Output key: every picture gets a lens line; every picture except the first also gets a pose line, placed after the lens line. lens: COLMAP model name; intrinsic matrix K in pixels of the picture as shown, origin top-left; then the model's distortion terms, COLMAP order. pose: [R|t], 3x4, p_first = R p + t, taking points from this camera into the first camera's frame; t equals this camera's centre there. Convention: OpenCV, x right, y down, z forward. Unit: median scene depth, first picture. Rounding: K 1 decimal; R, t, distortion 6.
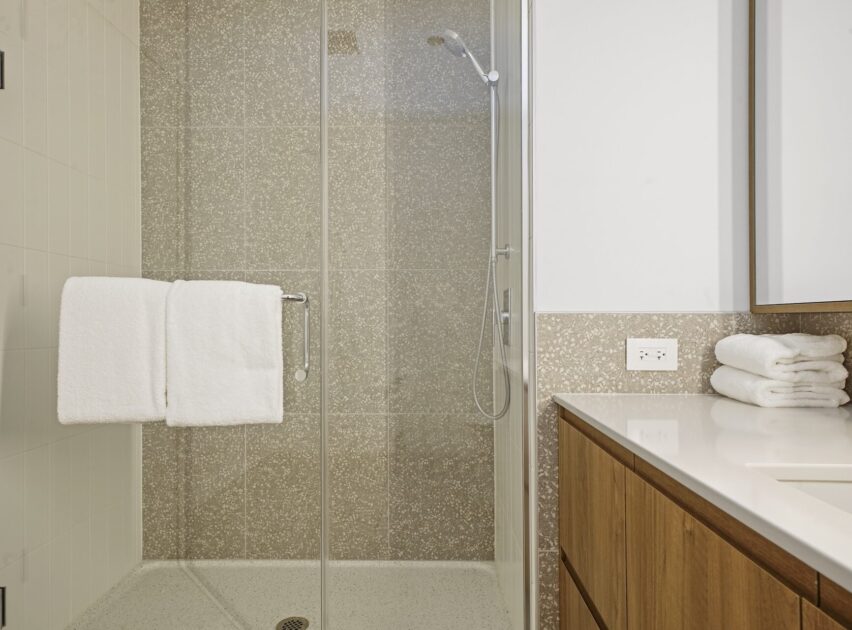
lens RADIAL K [[537.7, 0, 425.8], [0, 537.7, 296.4], [0, 0, 1]] dist [0.027525, 0.000175]
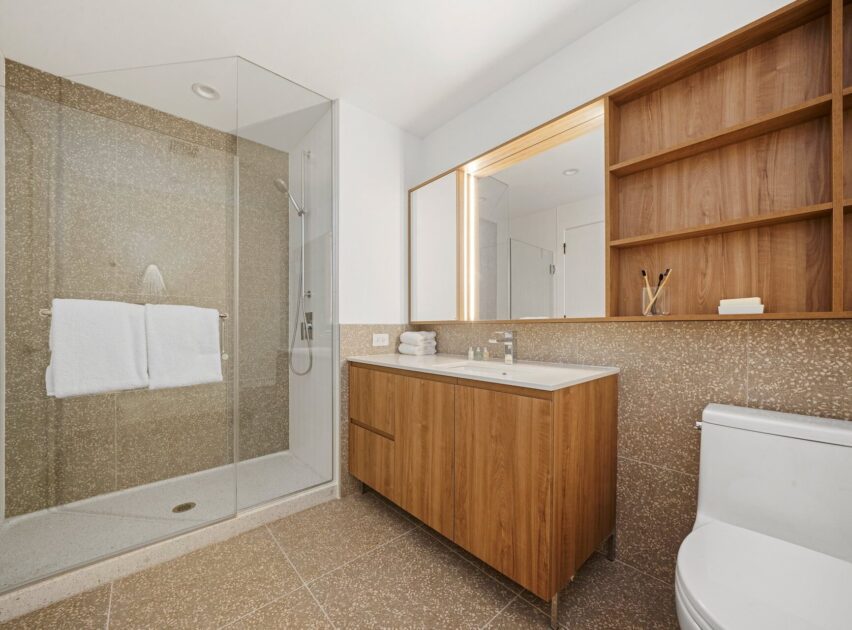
lens RADIAL K [[329.6, 0, 426.0], [0, 329.6, 315.0], [0, 0, 1]] dist [-0.000840, 0.000055]
pose [[0.727723, 0.022297, 0.685509, -0.344240], [-0.026380, 0.999642, -0.004511, -0.008549], [-0.685364, -0.014801, 0.728051, -0.211405]]
